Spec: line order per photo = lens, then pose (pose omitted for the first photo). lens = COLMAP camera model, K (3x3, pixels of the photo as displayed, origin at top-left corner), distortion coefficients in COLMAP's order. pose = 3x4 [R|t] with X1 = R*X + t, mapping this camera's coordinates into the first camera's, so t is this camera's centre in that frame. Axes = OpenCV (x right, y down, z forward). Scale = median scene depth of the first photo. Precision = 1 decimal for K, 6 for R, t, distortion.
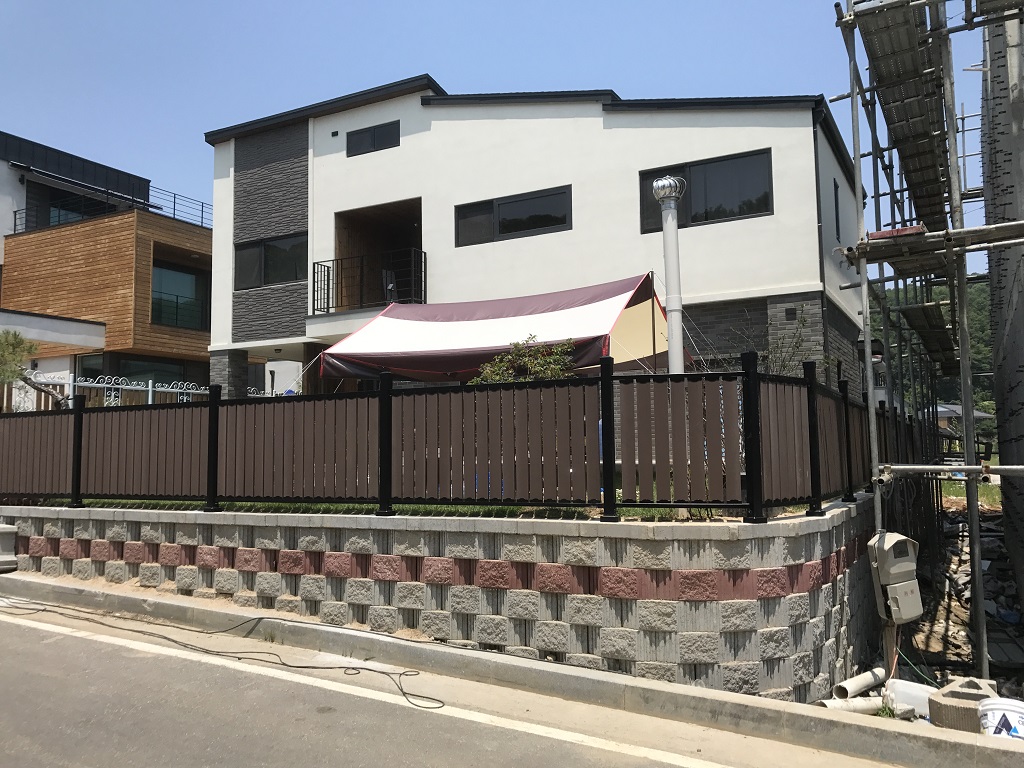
lens RADIAL K [[835.5, 0, 505.7], [0, 835.5, 381.5], [0, 0, 1]] dist [0.011615, -0.006834]
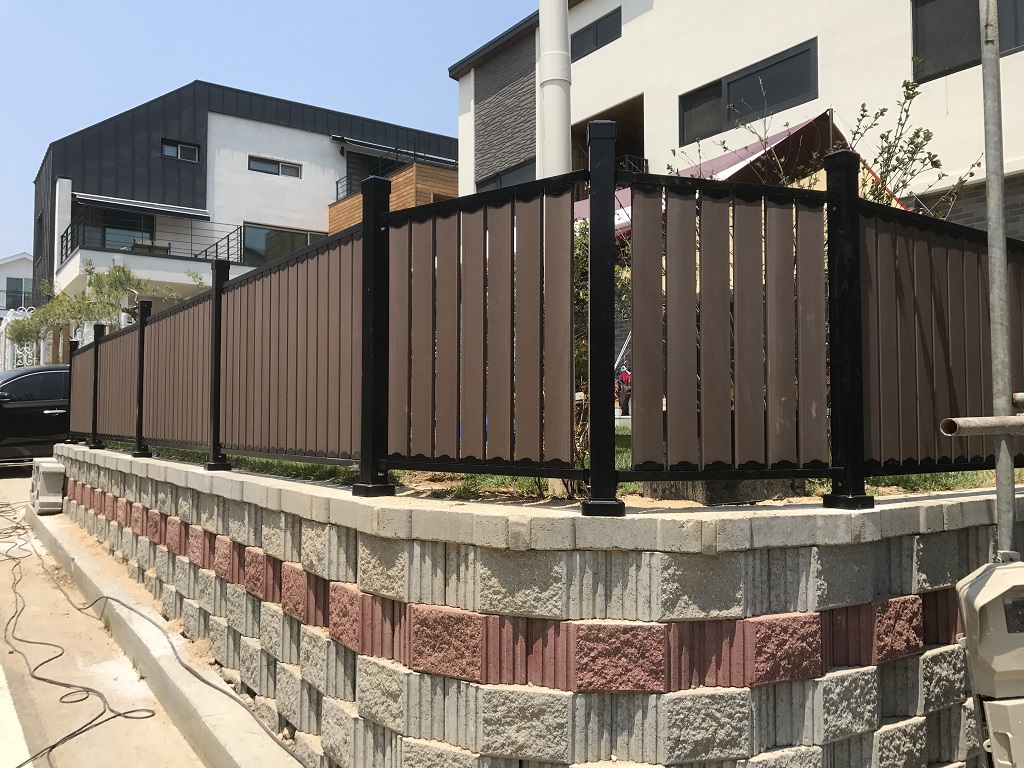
lens RADIAL K [[835.5, 0, 516.9], [0, 835.5, 380.6], [0, 0, 1]] dist [0.011615, -0.006834]
pose [[0.897999, -0.005980, -0.439958, 0.445071], [0.025520, 0.998932, 0.038512, 0.080791], [0.439258, -0.045812, 0.897192, 0.587576]]
